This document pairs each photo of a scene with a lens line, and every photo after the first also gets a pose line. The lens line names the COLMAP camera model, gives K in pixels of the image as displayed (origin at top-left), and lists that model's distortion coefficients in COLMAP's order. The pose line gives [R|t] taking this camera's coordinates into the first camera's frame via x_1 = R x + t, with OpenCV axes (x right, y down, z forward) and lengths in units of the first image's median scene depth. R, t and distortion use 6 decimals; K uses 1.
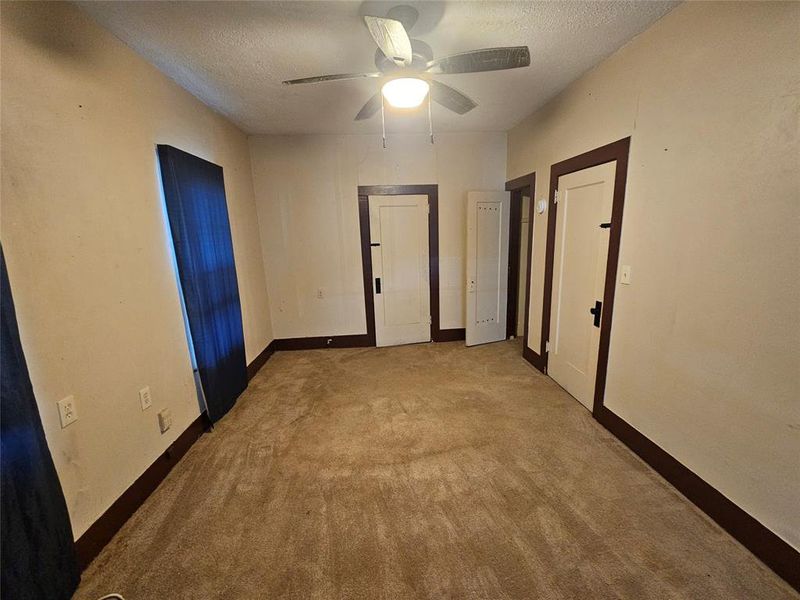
lens RADIAL K [[327.3, 0, 402.4], [0, 327.3, 300.3], [0, 0, 1]] dist [-0.002199, -0.000050]
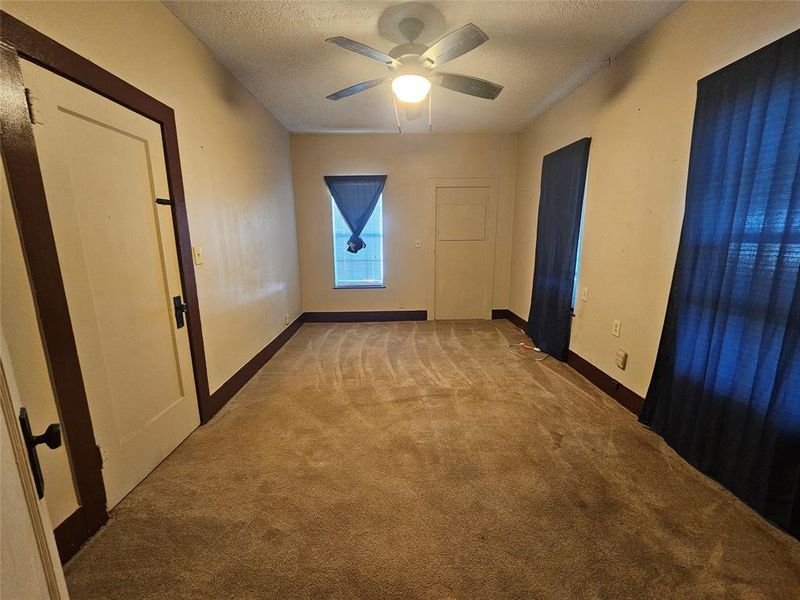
lens RADIAL K [[327.3, 0, 402.4], [0, 327.3, 300.3], [0, 0, 1]] dist [-0.002199, -0.000050]
pose [[-0.997579, 0.024218, 0.065186, -0.013342], [0.047596, 0.921210, 0.386143, -0.294593], [-0.050699, 0.388311, -0.920133, 1.849731]]
